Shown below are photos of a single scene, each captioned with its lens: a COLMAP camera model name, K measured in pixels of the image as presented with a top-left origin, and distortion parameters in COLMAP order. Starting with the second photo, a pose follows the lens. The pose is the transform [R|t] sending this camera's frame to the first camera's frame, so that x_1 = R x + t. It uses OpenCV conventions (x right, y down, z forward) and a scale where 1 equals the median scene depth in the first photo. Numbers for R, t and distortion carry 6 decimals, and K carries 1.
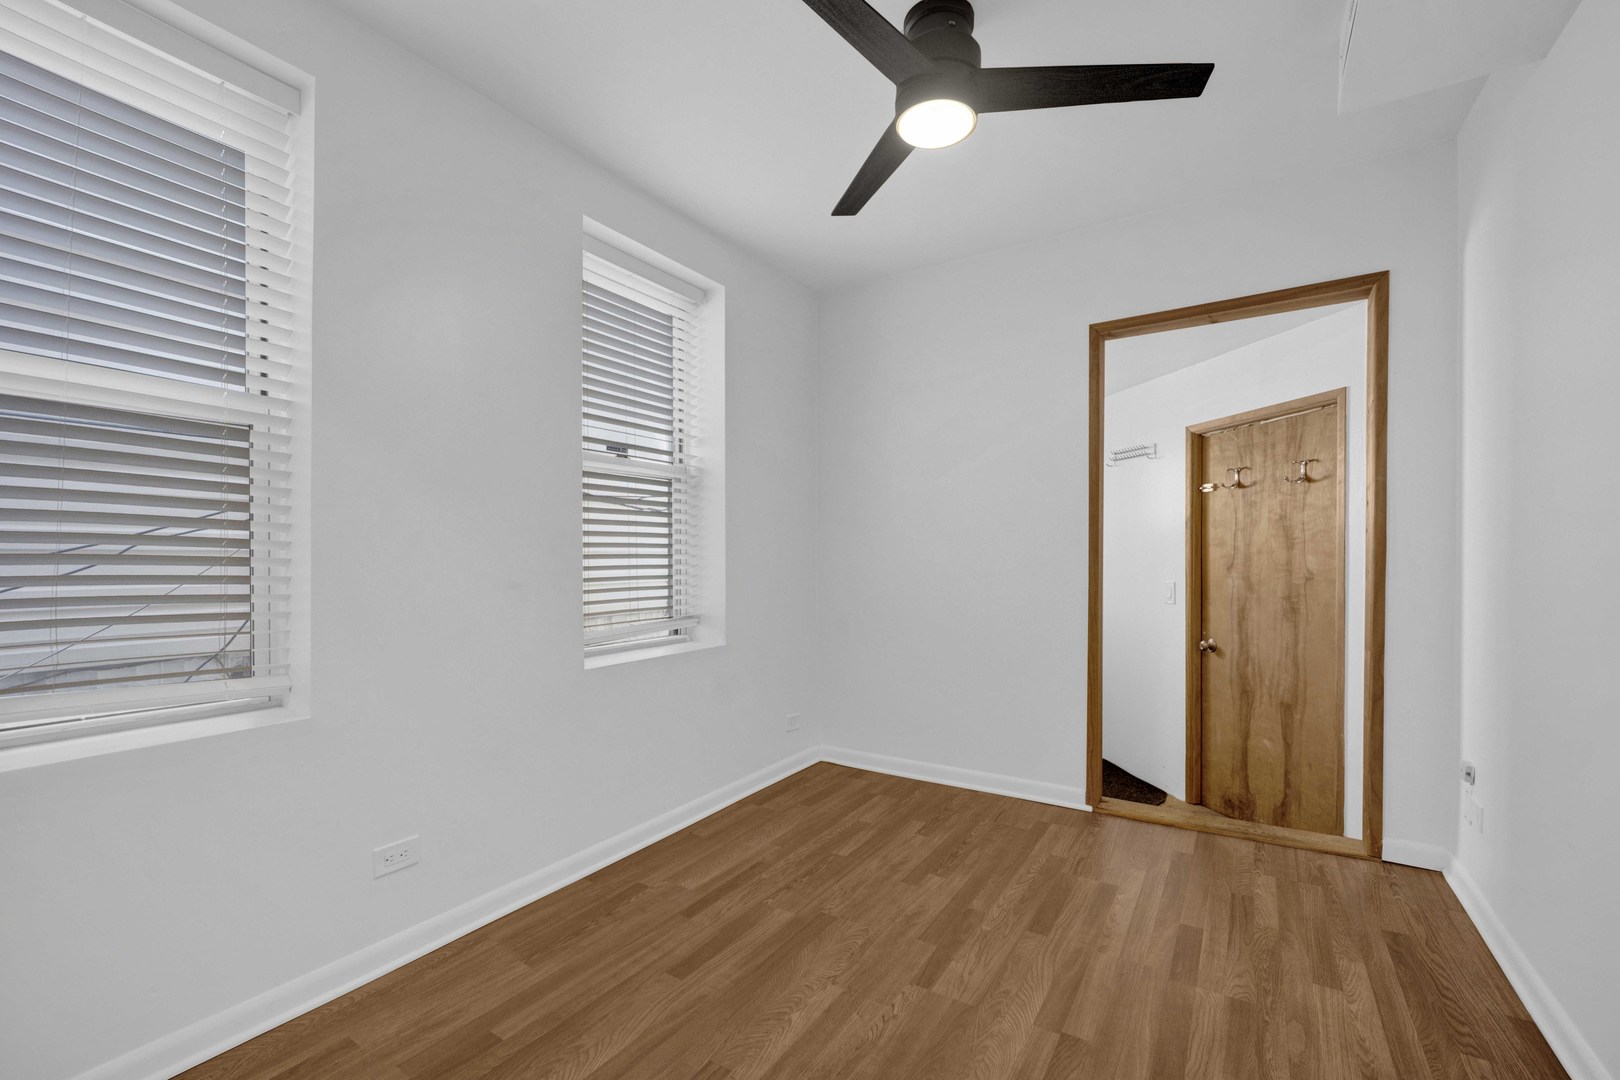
lens RADIAL K [[679.1, 0, 788.2], [0, 679.1, 563.5], [0, 0, 1]] dist [-0.017543, -0.002710]
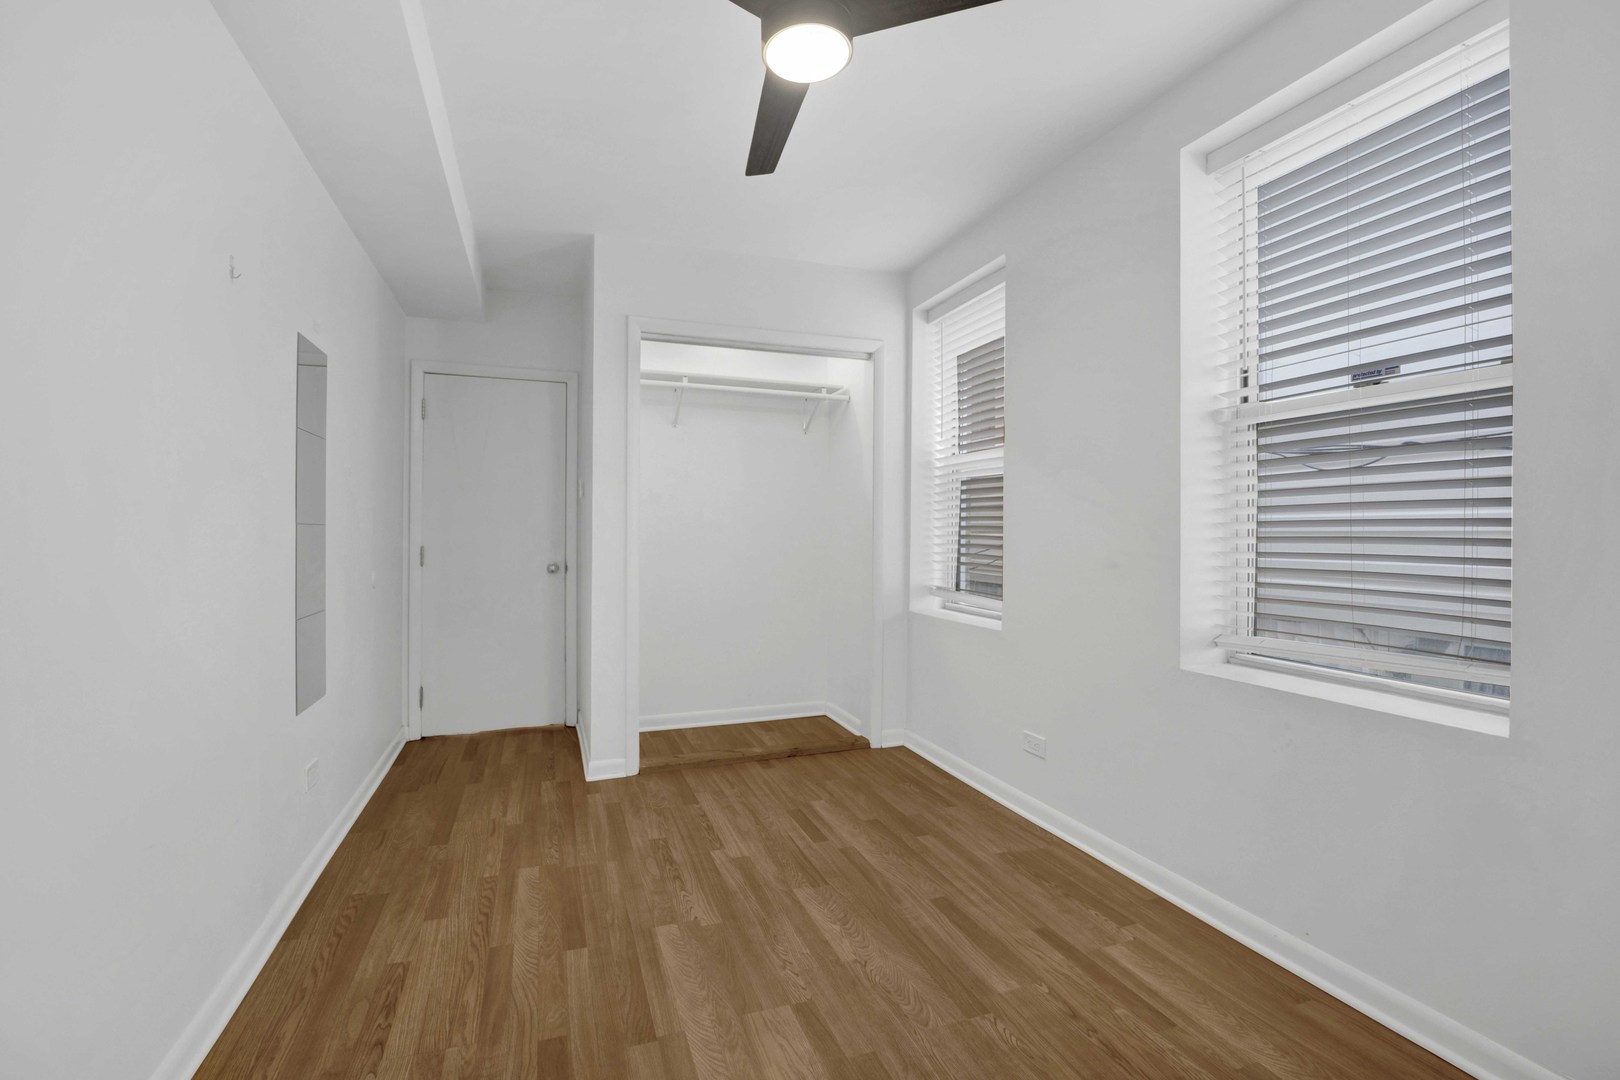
lens RADIAL K [[679.1, 0, 803.6], [0, 679.1, 523.2], [0, 0, 1]] dist [-0.017543, -0.002710]
pose [[-0.573273, -0.006657, -0.819338, 0.898722], [-0.008170, 0.999964, -0.002408, -0.032044], [0.819324, 0.005313, -0.573306, 1.432803]]
